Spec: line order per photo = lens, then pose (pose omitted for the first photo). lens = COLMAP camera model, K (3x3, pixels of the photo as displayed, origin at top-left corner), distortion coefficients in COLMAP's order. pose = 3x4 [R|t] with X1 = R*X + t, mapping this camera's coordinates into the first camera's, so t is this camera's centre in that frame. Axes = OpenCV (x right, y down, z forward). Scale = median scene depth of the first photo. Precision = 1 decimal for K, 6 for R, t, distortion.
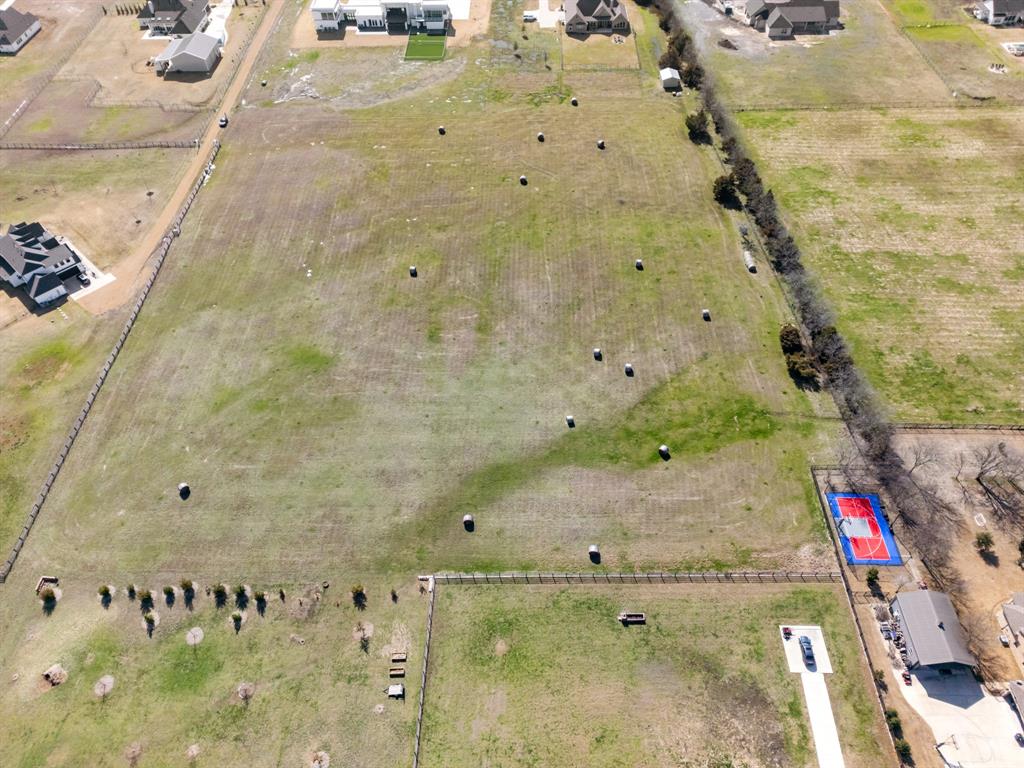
lens RADIAL K [[709.6, 0, 512.0], [0, 709.6, 384.0], [0, 0, 1]] dist [0.084768, -0.079230]
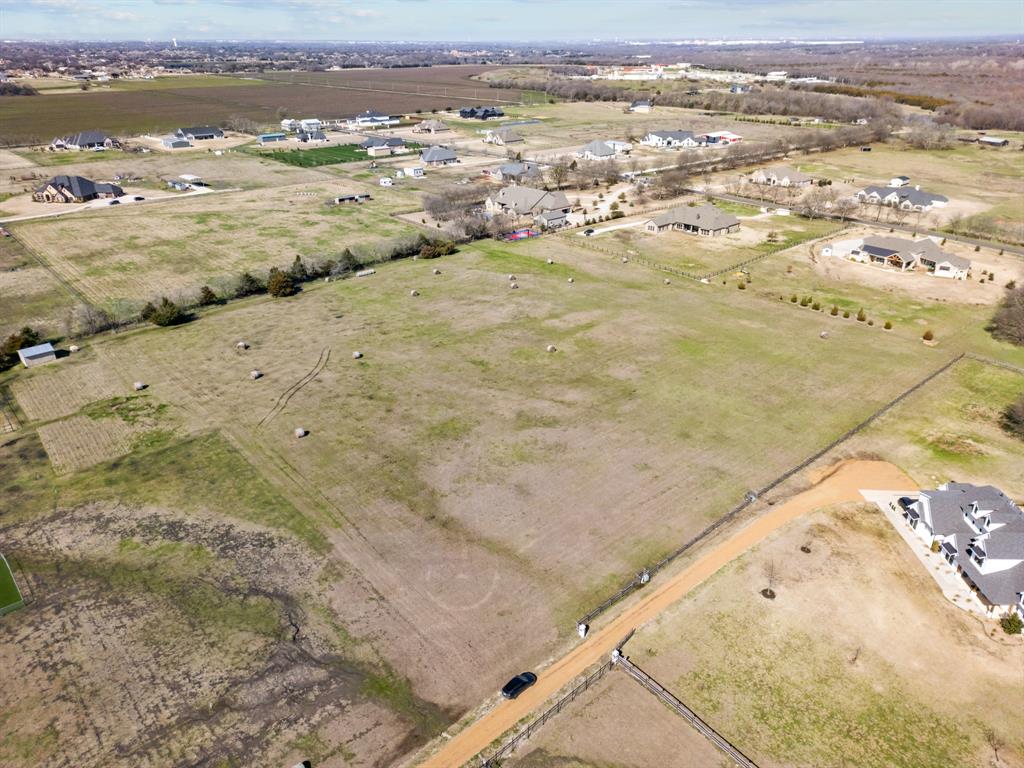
lens RADIAL K [[709.6, 0, 512.0], [0, 709.6, 384.0], [0, 0, 1]] dist [0.084768, -0.079230]
pose [[-0.683420, -0.293151, 0.668580, -0.875154], [0.562732, 0.371865, 0.738274, -1.016376], [-0.465047, 0.880783, -0.089175, 1.312205]]
